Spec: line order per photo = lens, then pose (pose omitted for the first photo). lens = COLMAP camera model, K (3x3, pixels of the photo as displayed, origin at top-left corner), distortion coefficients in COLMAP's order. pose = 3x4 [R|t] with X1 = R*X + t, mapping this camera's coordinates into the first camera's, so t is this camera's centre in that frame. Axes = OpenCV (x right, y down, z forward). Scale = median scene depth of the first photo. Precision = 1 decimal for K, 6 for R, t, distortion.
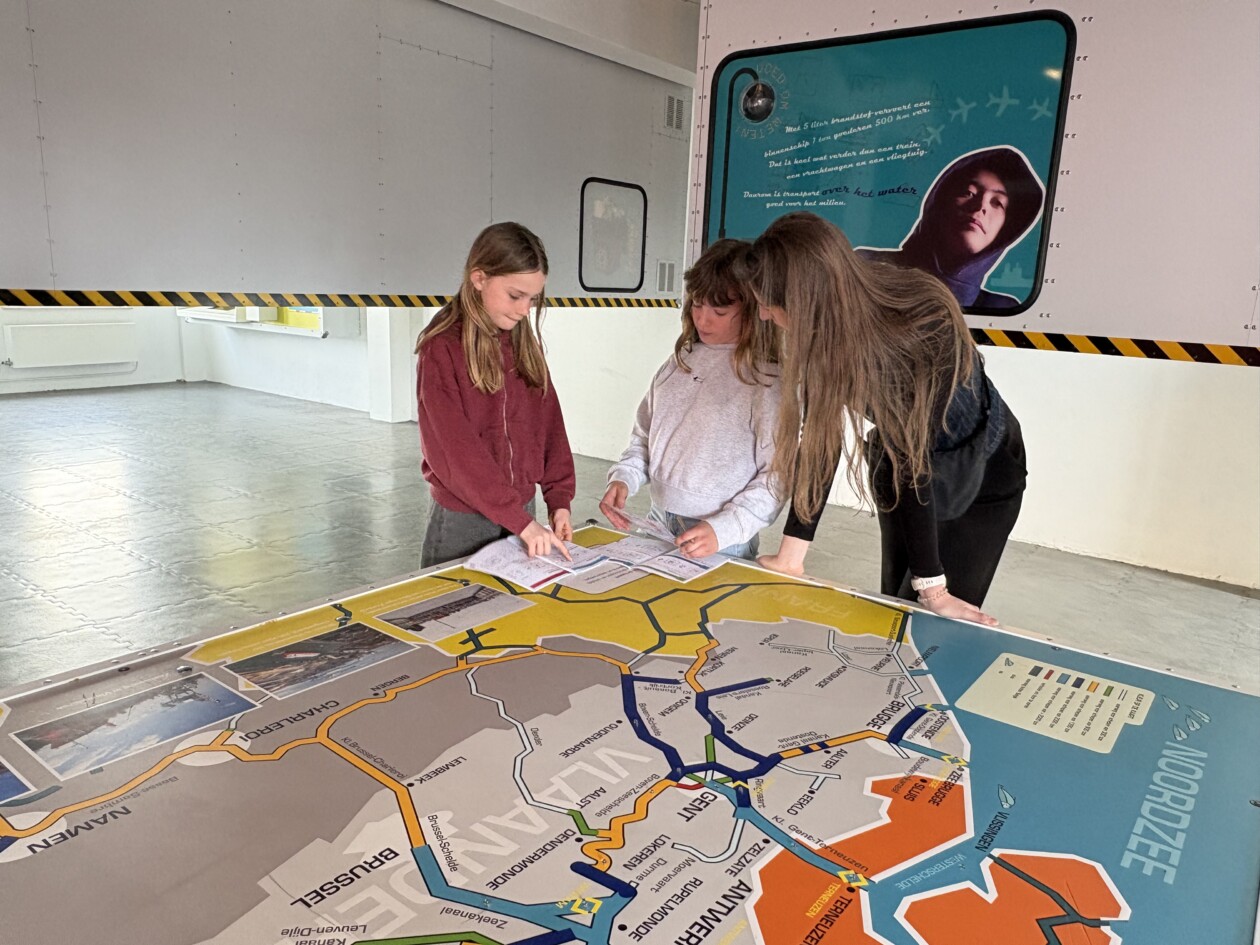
lens RADIAL K [[889.6, 0, 629.0], [0, 889.6, 477.1], [0, 0, 1]] dist [-0.003627, -0.003167]
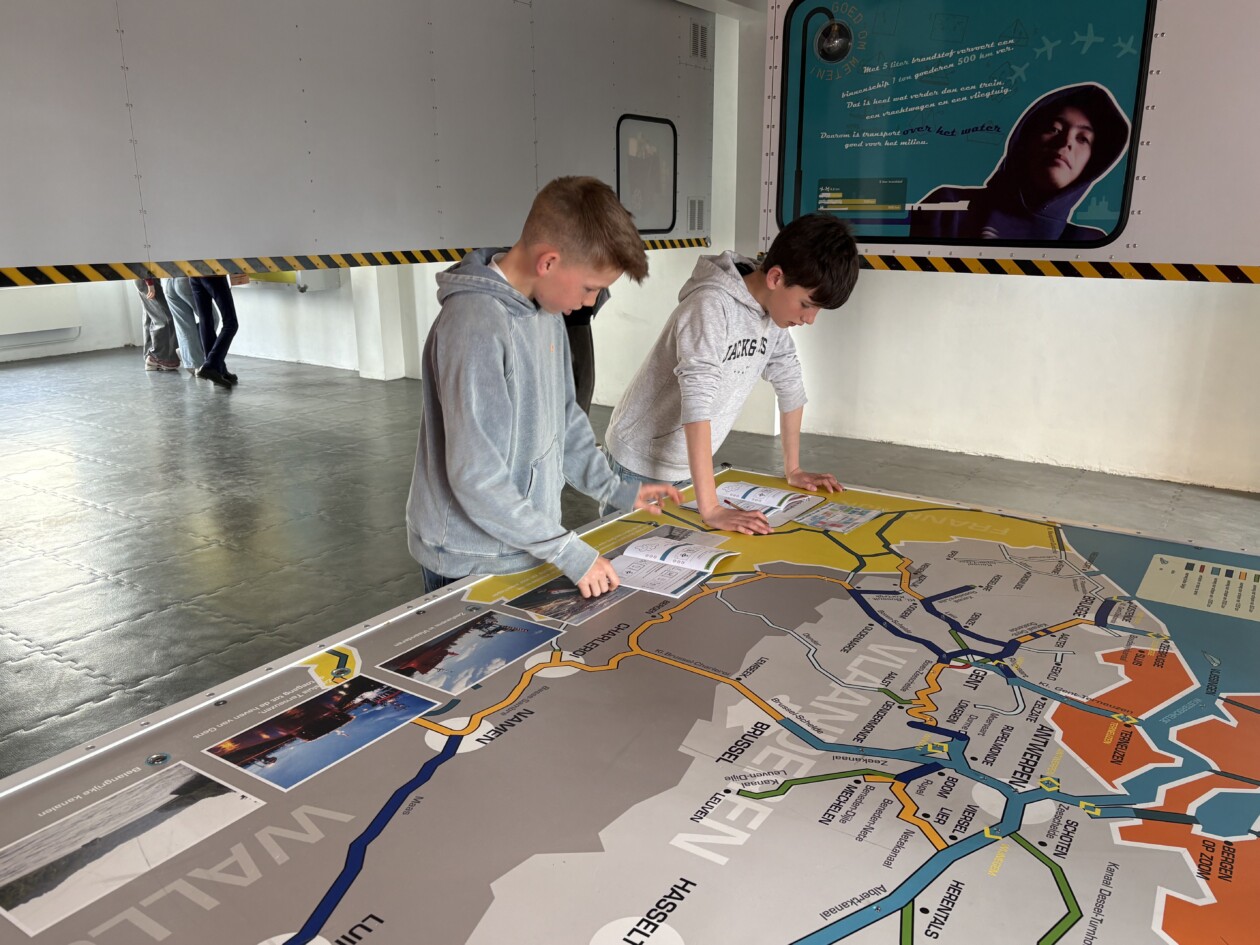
lens RADIAL K [[987.3, 0, 630.7], [0, 987.3, 471.8], [0, 0, 1]] dist [0.029360, -0.013970]
pose [[0.996313, -0.057094, 0.064042, -0.263193], [0.054107, 0.997408, 0.047437, -0.003809], [-0.066584, -0.043797, 0.996819, -0.180715]]
